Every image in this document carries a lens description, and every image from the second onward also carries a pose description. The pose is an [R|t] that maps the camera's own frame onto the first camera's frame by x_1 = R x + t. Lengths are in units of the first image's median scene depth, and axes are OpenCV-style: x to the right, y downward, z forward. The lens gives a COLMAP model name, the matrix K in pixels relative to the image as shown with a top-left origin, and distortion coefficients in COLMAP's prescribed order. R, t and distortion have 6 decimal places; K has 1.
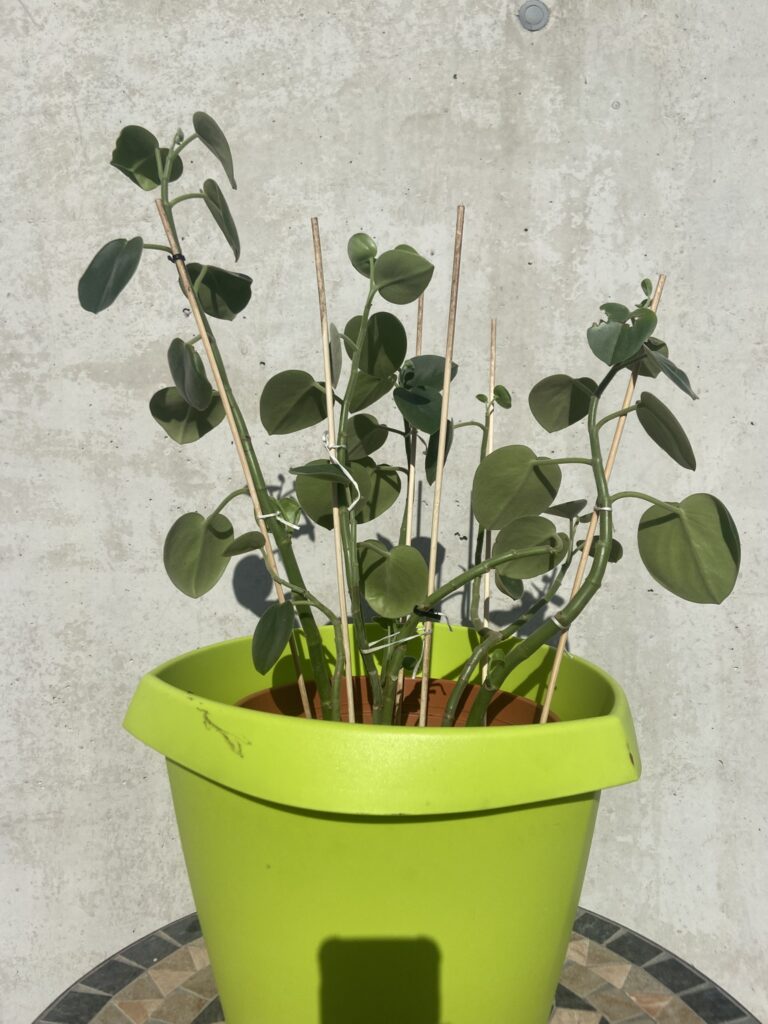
lens RADIAL K [[773.4, 0, 392.4], [0, 773.4, 500.3], [0, 0, 1]] dist [0.136042, -0.176259]
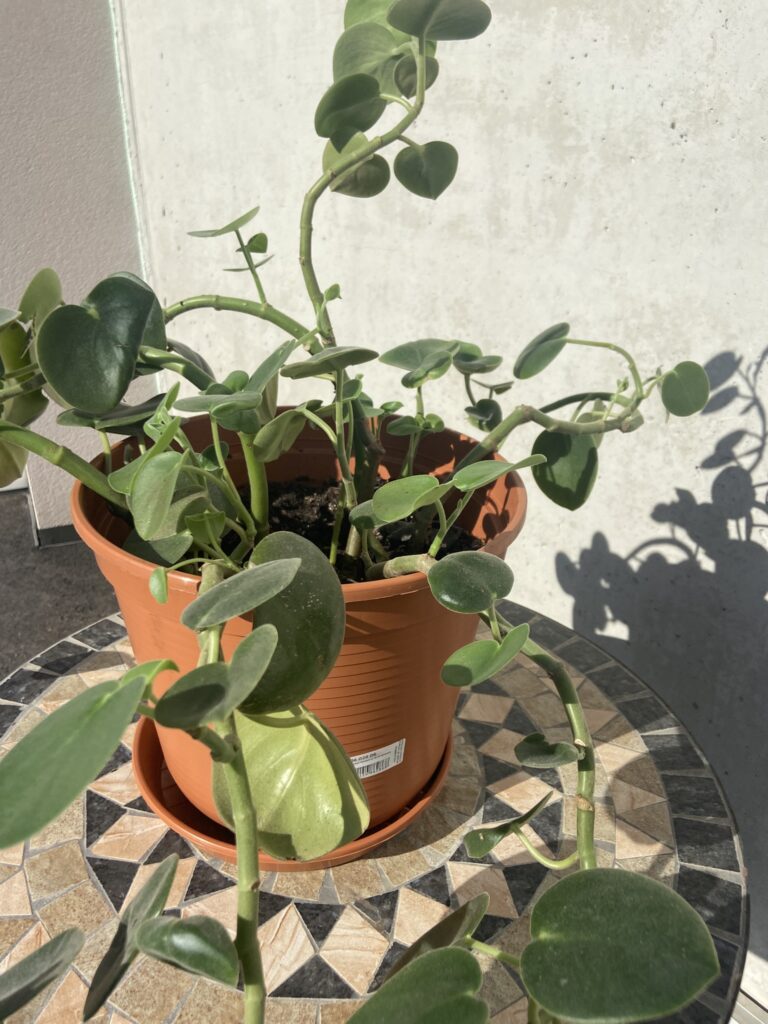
lens RADIAL K [[780.5, 0, 380.6], [0, 780.5, 512.5], [0, 0, 1]] dist [0.135740, -0.172607]
pose [[0.625610, 0.338688, -0.702782, 0.353746], [-0.039447, 0.913427, 0.405087, -0.001458], [0.779138, -0.225704, 0.584809, 0.268942]]
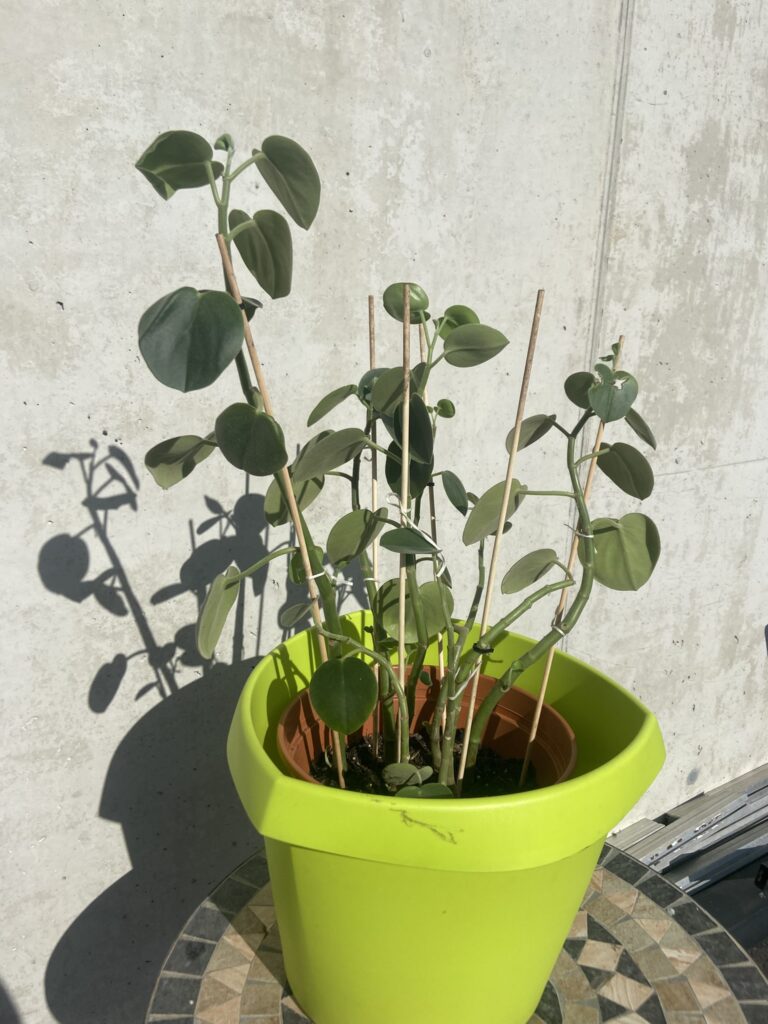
lens RADIAL K [[771.7, 0, 399.4], [0, 771.7, 502.3], [0, 0, 1]] dist [0.137026, -0.180188]
pose [[0.819269, -0.112582, 0.562249, -0.363904], [-0.025001, 0.972591, 0.231177, -0.175201], [-0.572864, -0.203453, 0.793999, 0.113871]]
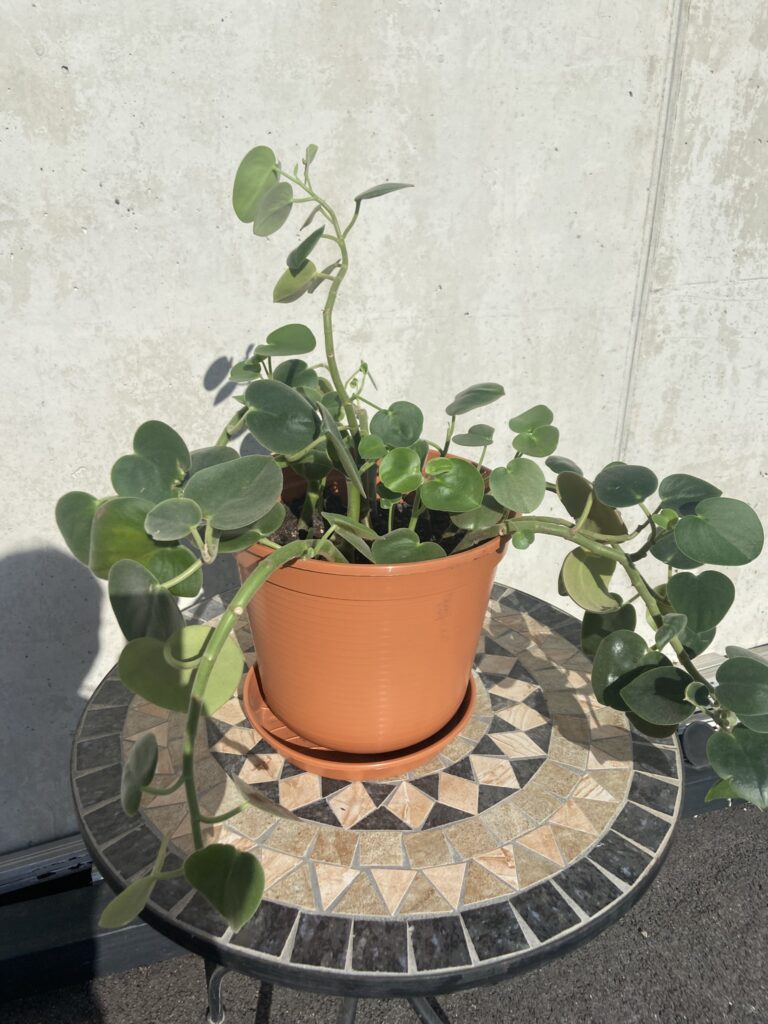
lens RADIAL K [[775.3, 0, 387.2], [0, 775.3, 516.3], [0, 0, 1]] dist [0.123901, -0.159494]
pose [[0.933590, -0.150367, 0.325267, -0.194958], [0.006557, 0.914717, 0.404042, -0.076410], [-0.358282, -0.375077, 0.854957, -0.044861]]
